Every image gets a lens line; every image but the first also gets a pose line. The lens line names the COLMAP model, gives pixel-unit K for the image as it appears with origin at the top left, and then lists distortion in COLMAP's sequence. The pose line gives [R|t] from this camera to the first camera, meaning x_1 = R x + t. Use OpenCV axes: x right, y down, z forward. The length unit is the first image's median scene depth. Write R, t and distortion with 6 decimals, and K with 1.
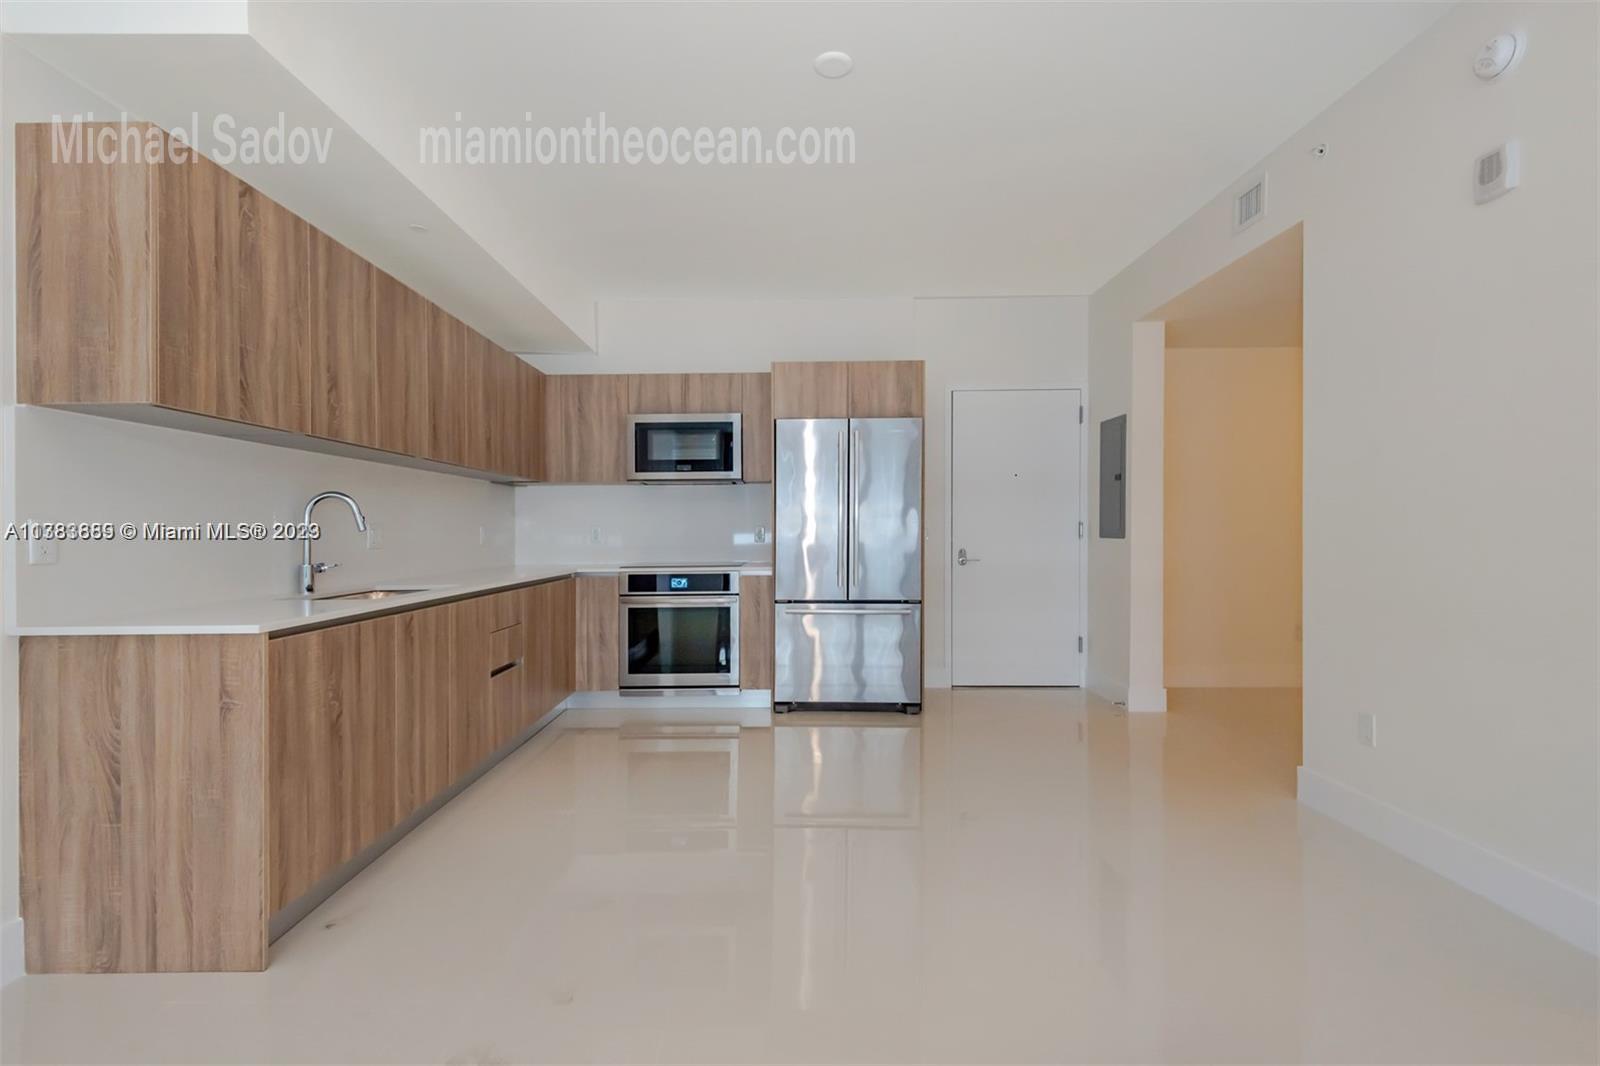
lens RADIAL K [[733.2, 0, 800.0], [0, 733.2, 533.0], [0, 0, 1]] dist [0.030815, -0.000213]
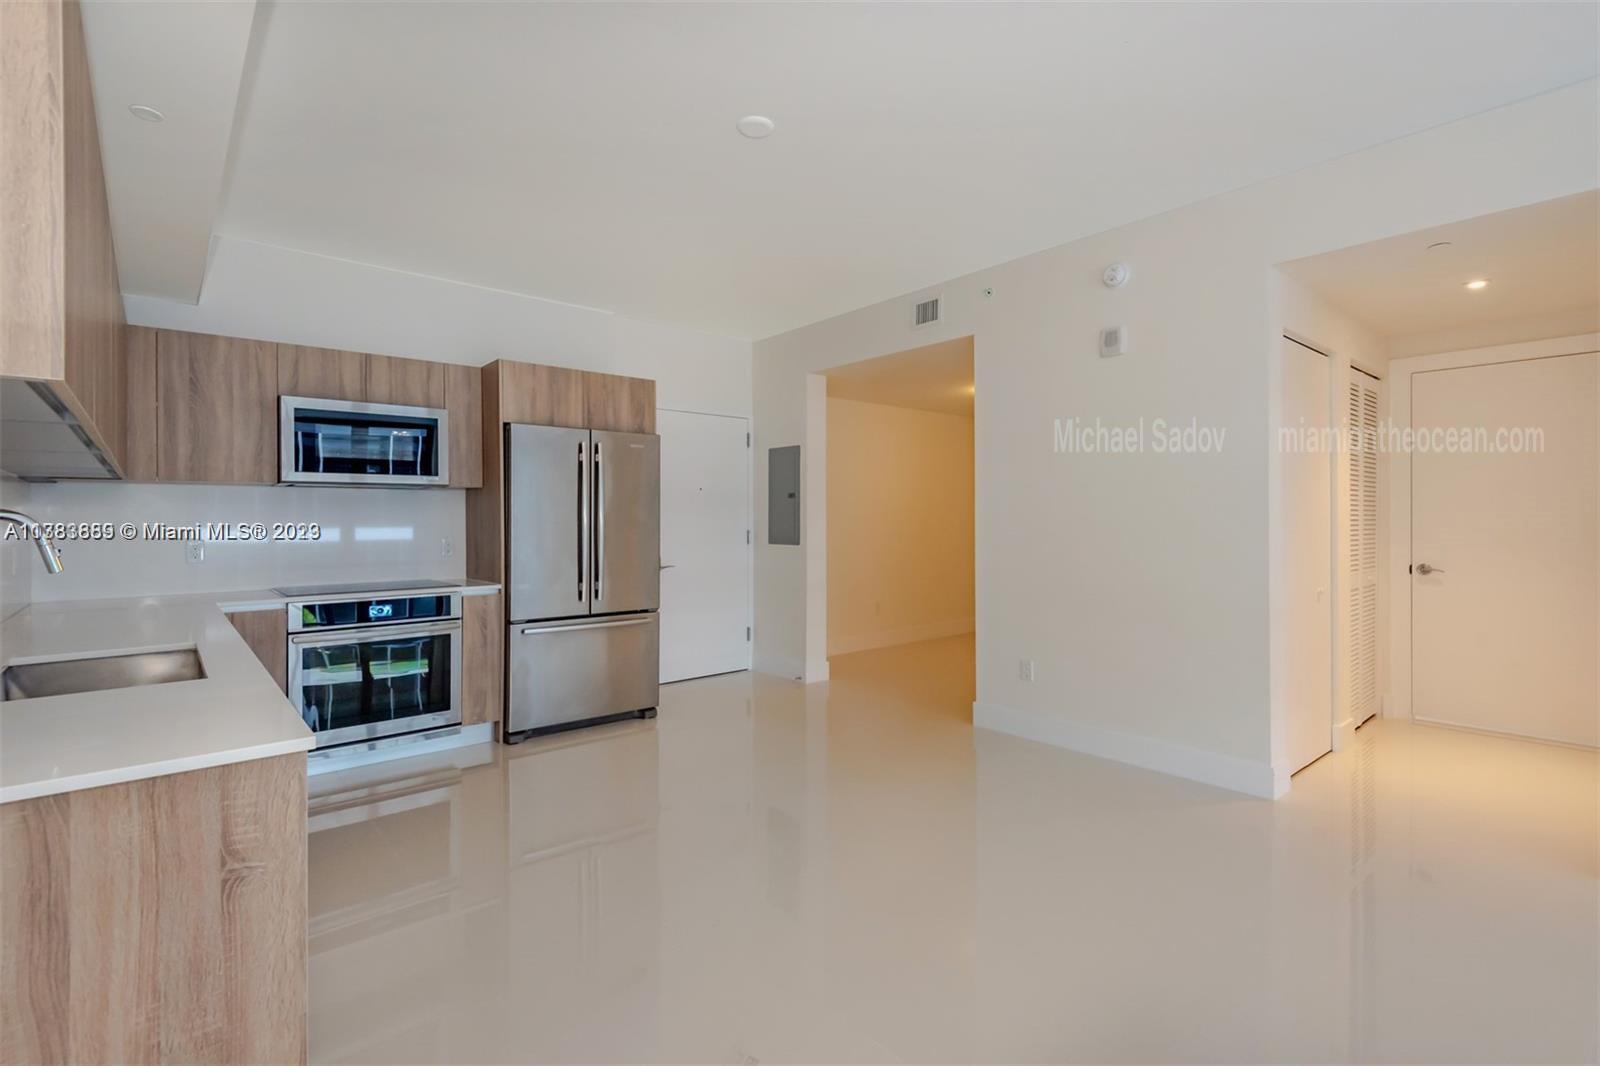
lens RADIAL K [[721.9, 0, 761.6], [0, 721.9, 521.6], [0, 0, 1]] dist [0.020857, -0.000253]
pose [[0.764925, -0.002181, 0.644116, -0.381216], [0.003834, 0.999992, -0.001167, -0.030414], [-0.644108, 0.003362, 0.764927, 0.108689]]
